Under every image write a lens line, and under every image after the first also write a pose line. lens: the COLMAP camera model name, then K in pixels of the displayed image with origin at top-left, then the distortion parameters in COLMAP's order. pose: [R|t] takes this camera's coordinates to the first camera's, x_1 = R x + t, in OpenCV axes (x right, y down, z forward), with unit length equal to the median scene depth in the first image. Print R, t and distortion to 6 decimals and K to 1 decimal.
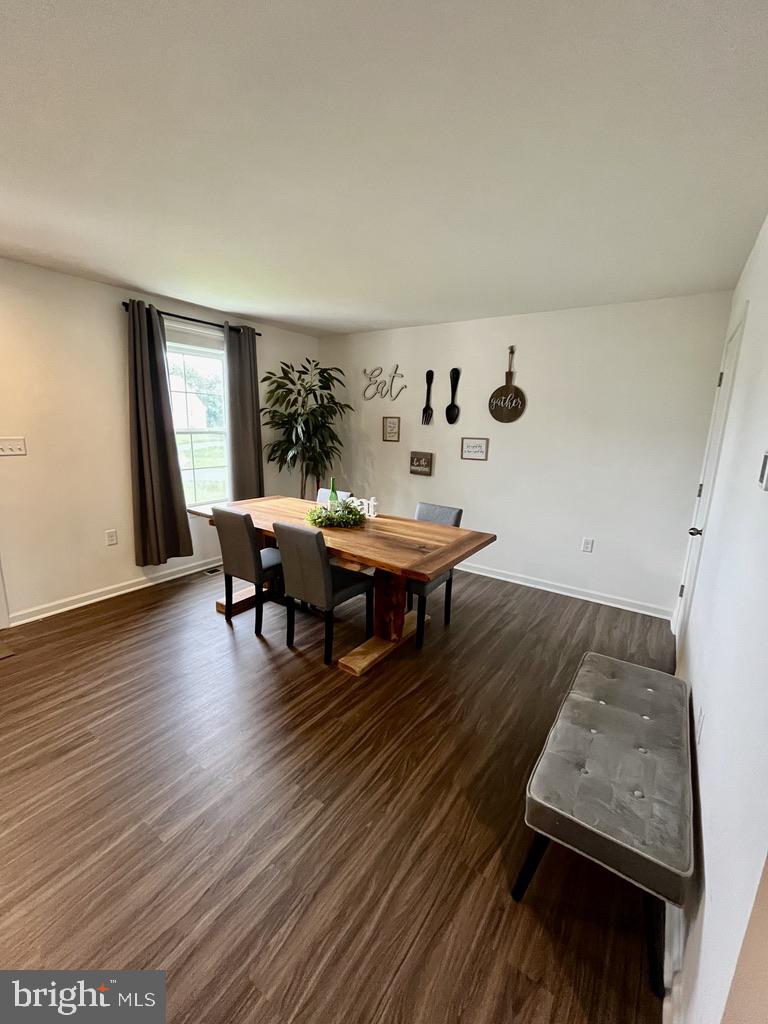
lens RADIAL K [[413.2, 0, 385.4], [0, 413.2, 508.0], [0, 0, 1]] dist [-0.002965, 0.000087]
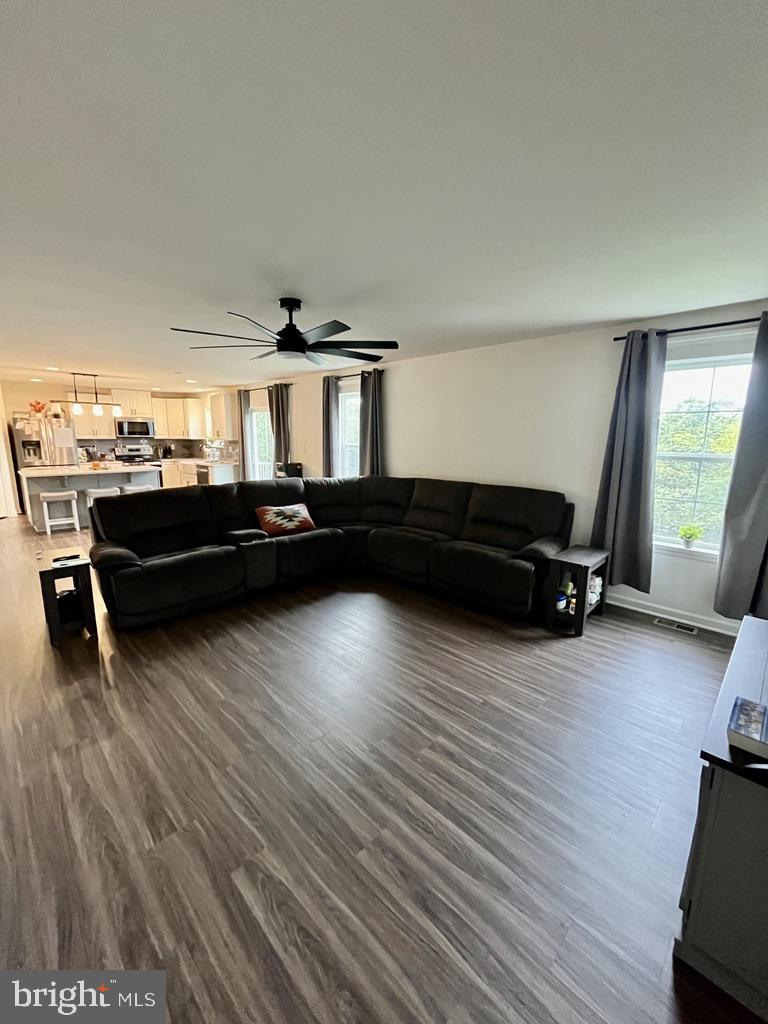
lens RADIAL K [[413.2, 0, 385.4], [0, 413.2, 508.0], [0, 0, 1]] dist [-0.002965, 0.000087]
pose [[-0.187351, 0.143244, -0.971793, 0.519675], [-0.217070, 0.958815, 0.183179, -0.109659], [0.958008, 0.245266, -0.148541, 0.575093]]
